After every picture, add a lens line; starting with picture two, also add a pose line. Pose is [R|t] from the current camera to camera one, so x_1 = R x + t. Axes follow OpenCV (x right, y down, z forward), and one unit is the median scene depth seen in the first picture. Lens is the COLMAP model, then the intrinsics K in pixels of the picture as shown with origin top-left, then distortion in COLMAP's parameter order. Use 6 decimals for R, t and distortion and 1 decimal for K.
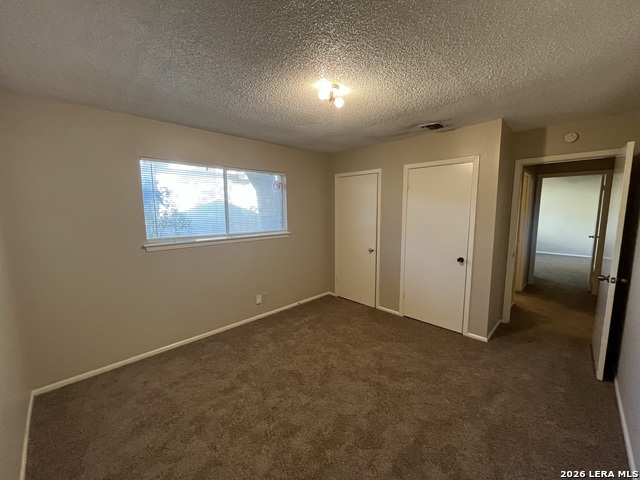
lens RADIAL K [[259.8, 0, 321.8], [0, 259.8, 241.6], [0, 0, 1]] dist [-0.000872, -0.000727]
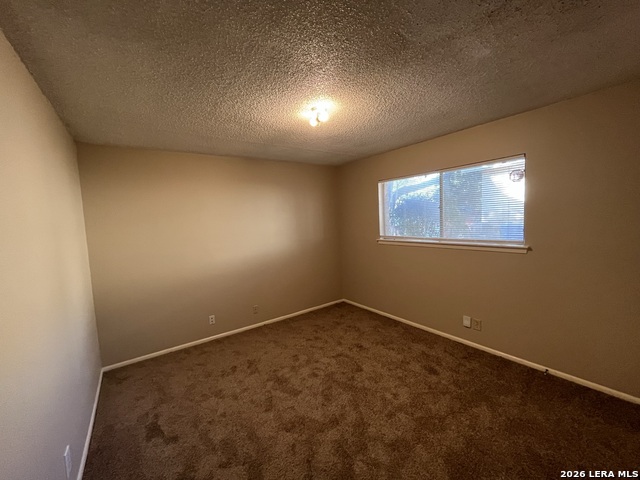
lens RADIAL K [[259.8, 0, 317.8], [0, 259.8, 238.7], [0, 0, 1]] dist [-0.000872, -0.000727]
pose [[-0.168630, 0.085132, -0.981996, 0.851941], [-0.082849, 0.991514, 0.100184, -0.109593], [0.982191, 0.098251, -0.160146, 0.885582]]
